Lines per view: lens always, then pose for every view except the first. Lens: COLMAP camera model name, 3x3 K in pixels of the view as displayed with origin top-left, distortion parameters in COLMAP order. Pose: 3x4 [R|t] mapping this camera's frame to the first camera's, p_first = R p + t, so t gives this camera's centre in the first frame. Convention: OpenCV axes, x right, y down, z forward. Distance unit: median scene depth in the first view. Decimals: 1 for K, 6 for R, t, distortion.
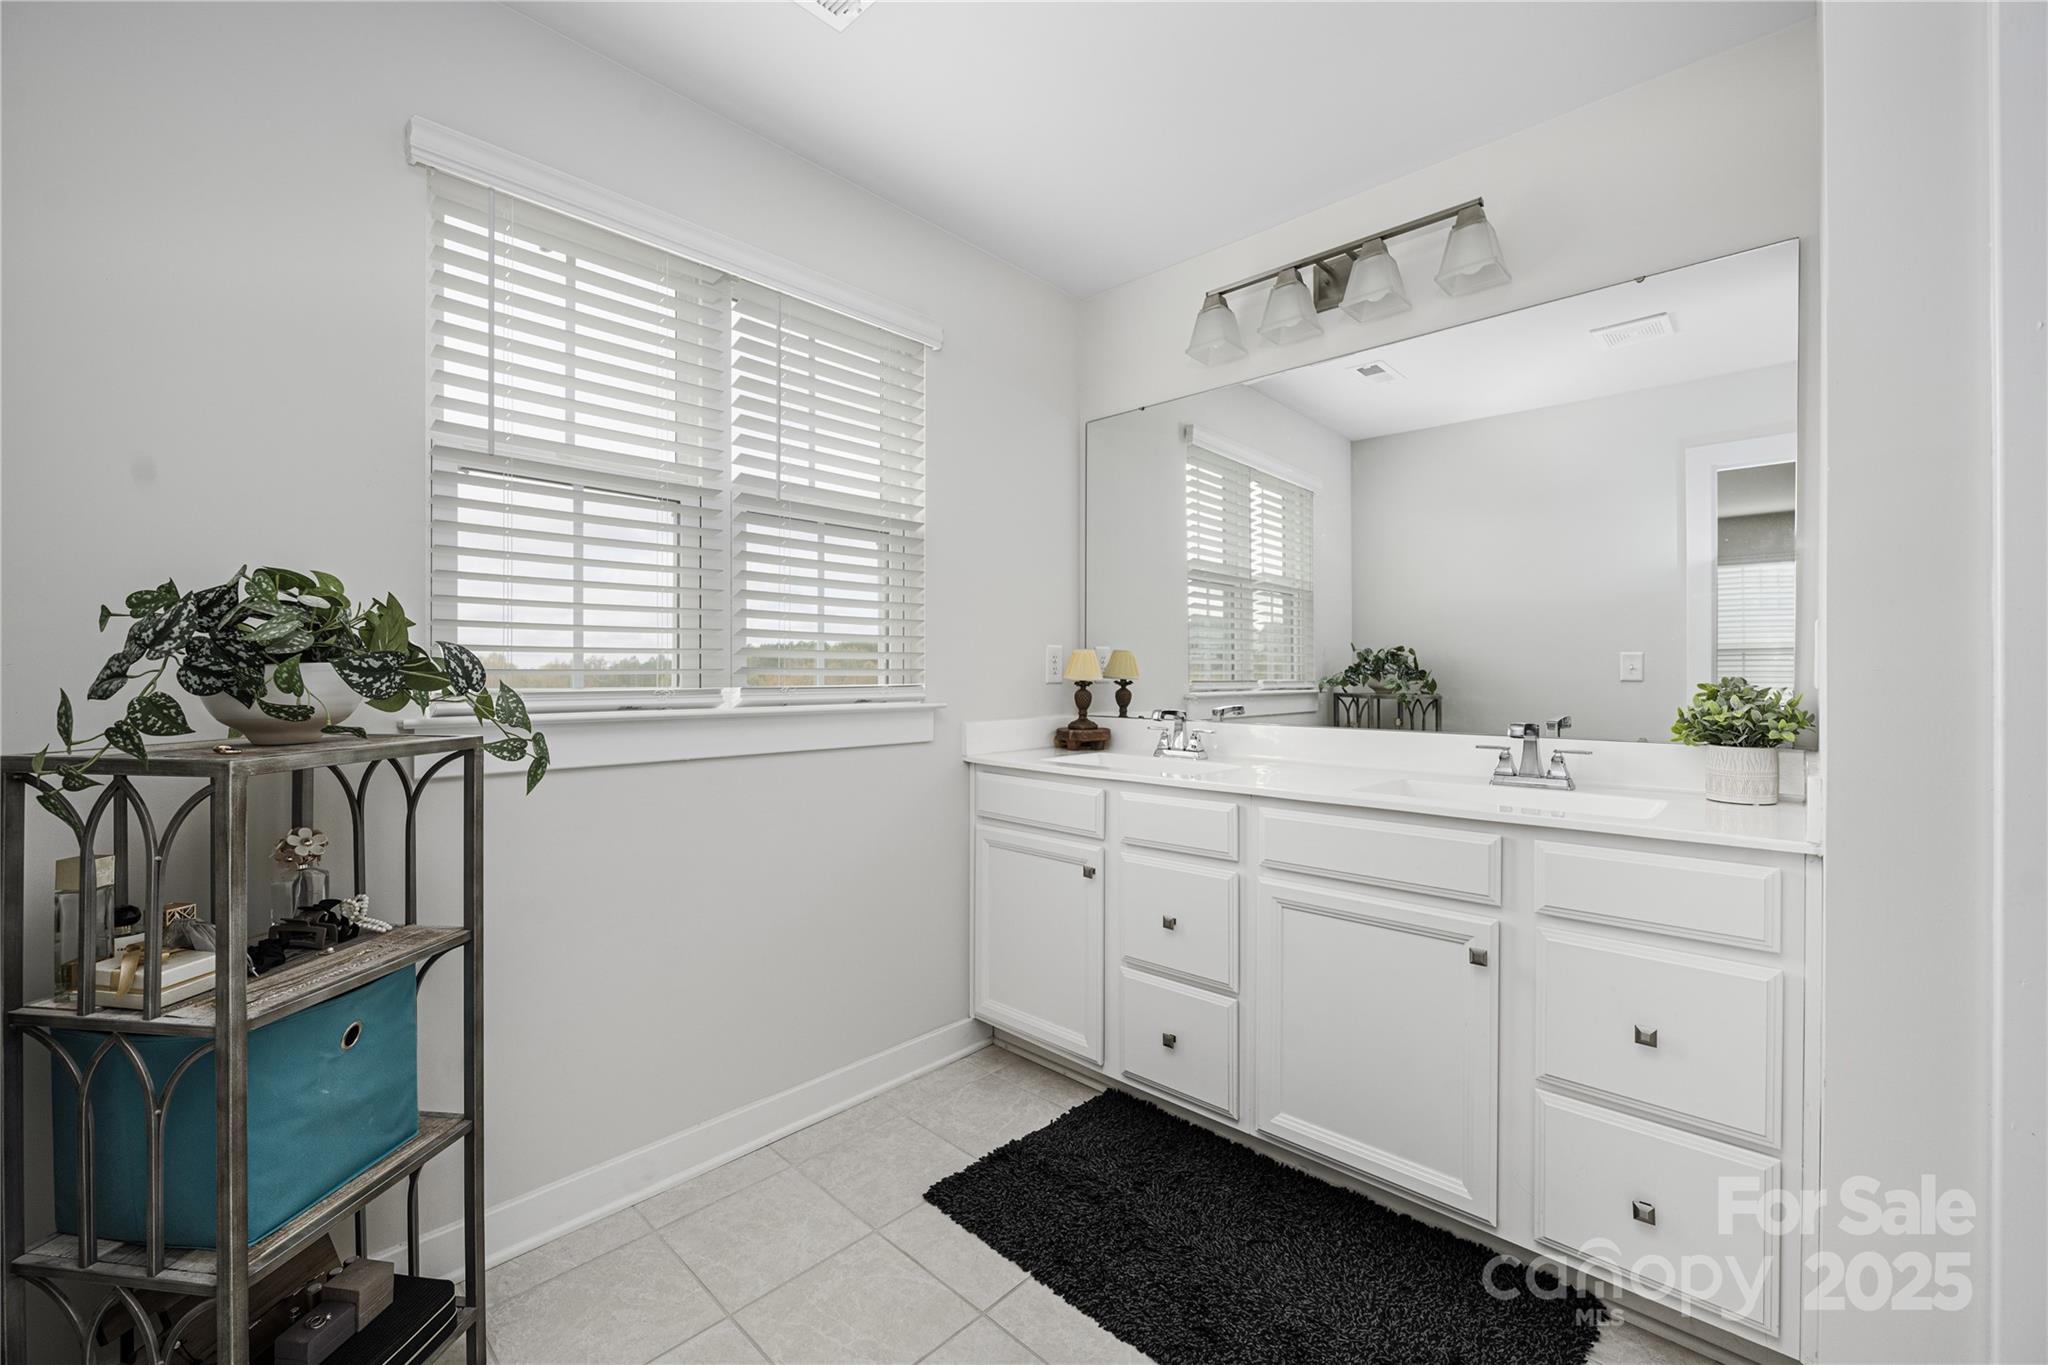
lens RADIAL K [[825.7, 0, 1010.9], [0, 825.7, 684.9], [0, 0, 1]] dist [-0.012792, 0.000673]
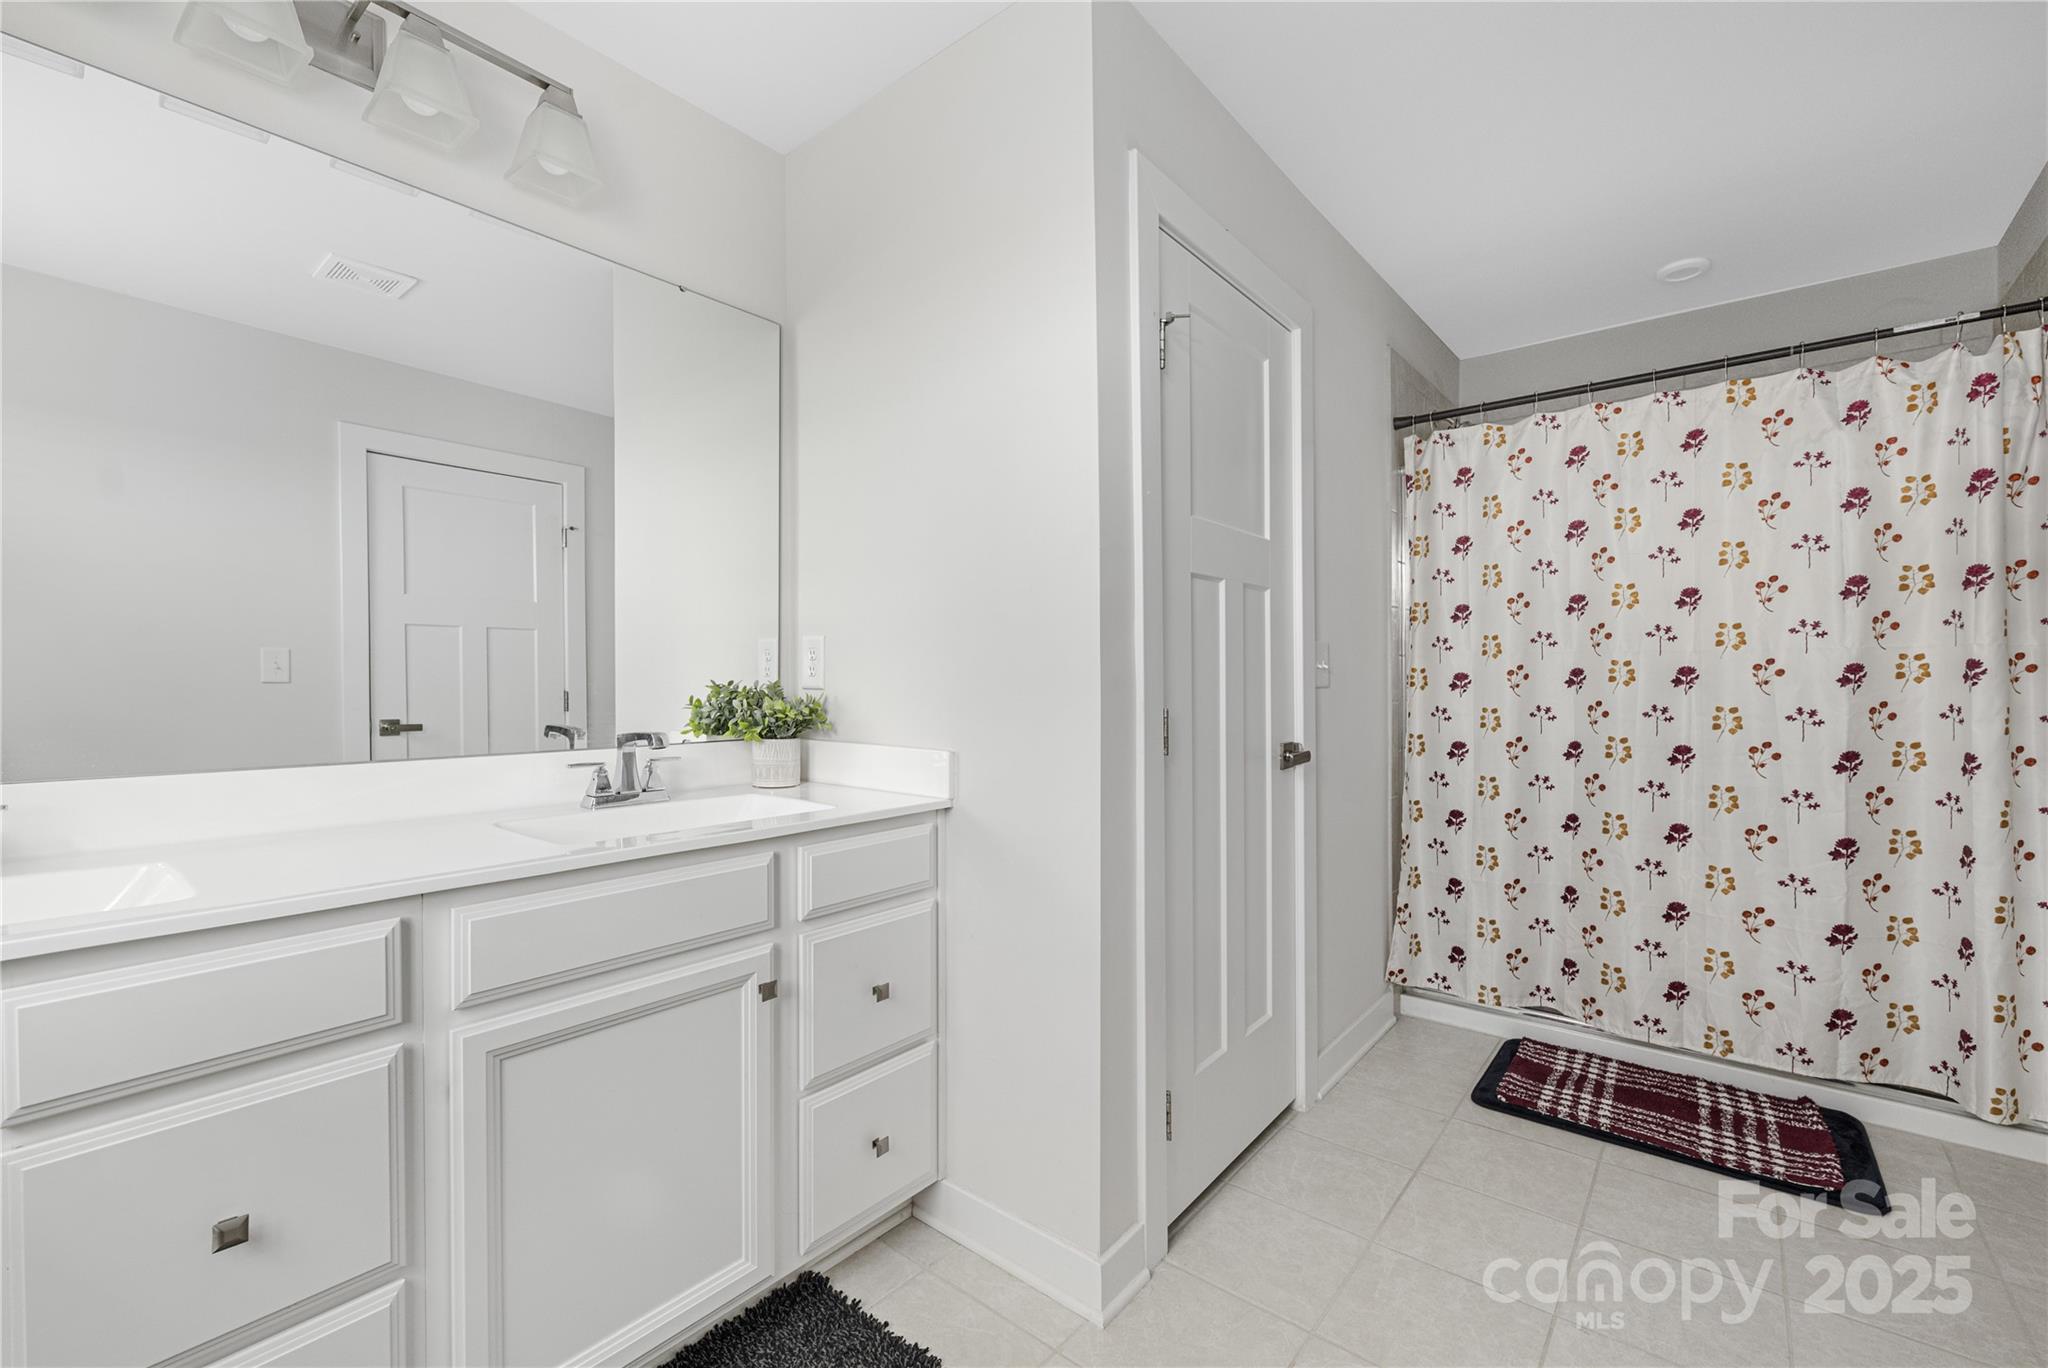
lens RADIAL K [[825.7, 0, 1010.9], [0, 825.7, 686.4], [0, 0, 1]] dist [-0.012792, 0.000673]
pose [[-0.079007, -0.001099, 0.996873, -0.289908], [0.000571, 0.999999, 0.001148, -0.001394], [-0.996874, 0.000660, -0.079007, 0.678107]]
